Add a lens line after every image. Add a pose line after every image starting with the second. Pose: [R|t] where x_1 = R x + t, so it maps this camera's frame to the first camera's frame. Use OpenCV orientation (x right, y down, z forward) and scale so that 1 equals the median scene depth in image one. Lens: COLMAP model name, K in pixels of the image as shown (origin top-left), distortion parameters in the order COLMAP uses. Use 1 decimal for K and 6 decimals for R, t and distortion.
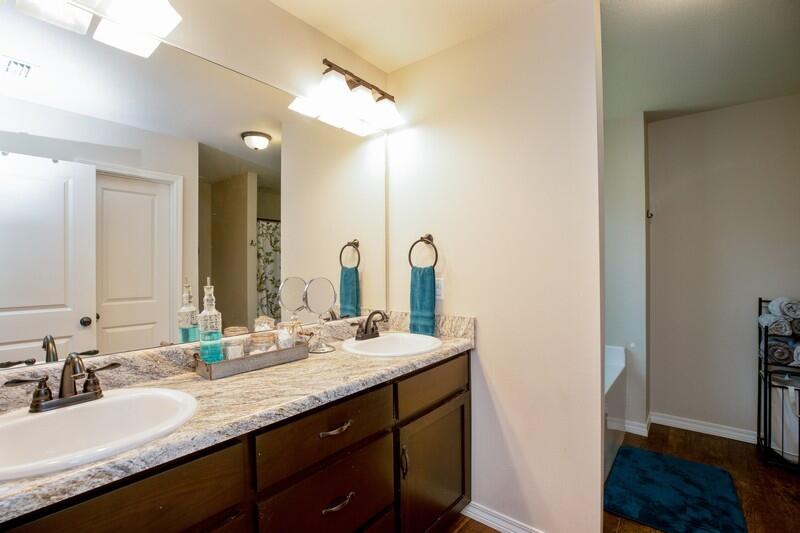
lens RADIAL K [[361.9, 0, 405.9], [0, 361.9, 270.6], [0, 0, 1]] dist [0.005158, -0.002311]
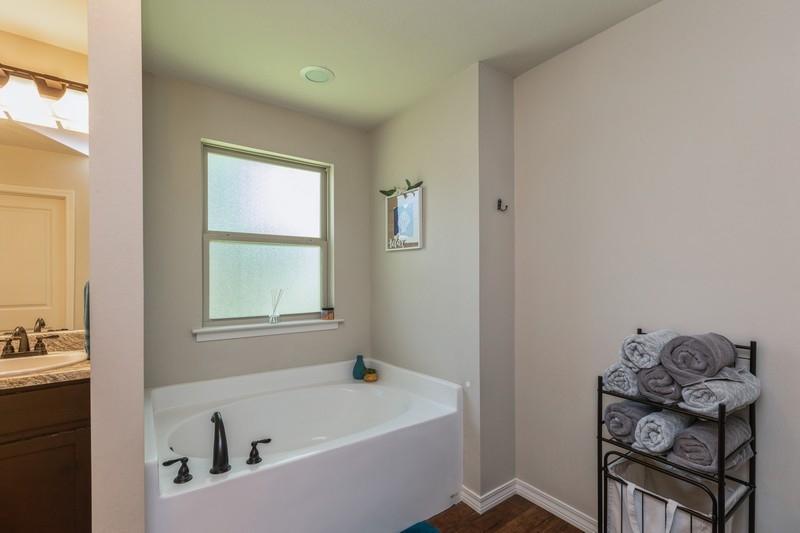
lens RADIAL K [[361.9, 0, 393.2], [0, 361.9, 272.1], [0, 0, 1]] dist [0.005158, -0.002311]
pose [[0.959565, 0.002886, -0.281473, 0.832550], [-0.004010, 0.999986, -0.003416, -0.019325], [0.281459, 0.004407, 0.959563, 0.315504]]
